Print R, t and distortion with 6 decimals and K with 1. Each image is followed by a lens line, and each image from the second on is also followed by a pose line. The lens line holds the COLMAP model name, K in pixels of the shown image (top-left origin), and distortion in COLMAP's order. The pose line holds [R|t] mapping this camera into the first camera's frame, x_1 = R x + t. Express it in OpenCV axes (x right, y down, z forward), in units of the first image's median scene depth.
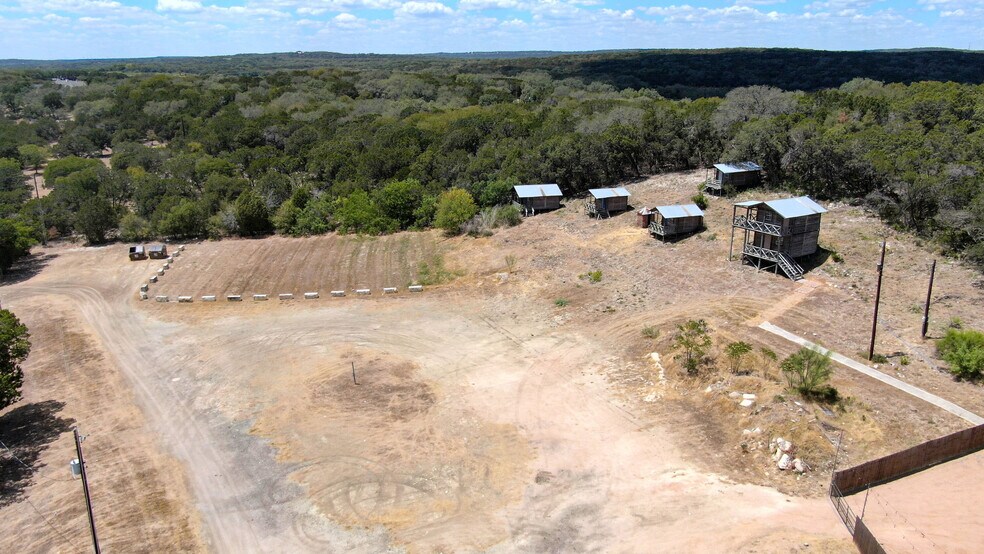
lens RADIAL K [[709.5, 0, 492.0], [0, 709.5, 277.0], [0, 0, 1]] dist [-0.018192, 0.004037]
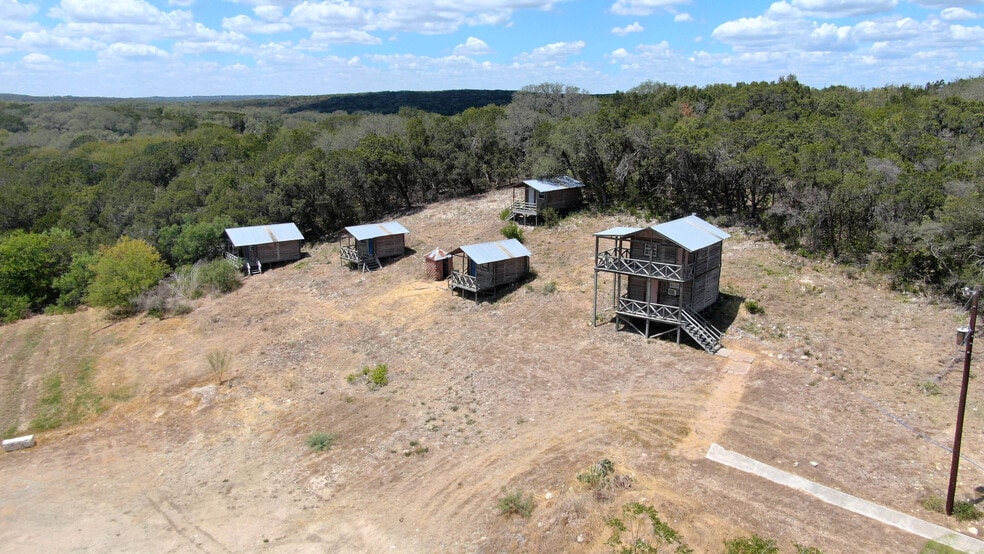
lens RADIAL K [[709.5, 0, 492.0], [0, 709.5, 277.0], [0, 0, 1]] dist [-0.018192, 0.004037]
pose [[0.934578, -0.080966, 0.346423, 0.035616], [0.101308, 0.994010, -0.040988, -0.039915], [-0.341029, 0.073402, 0.937183, 0.366979]]
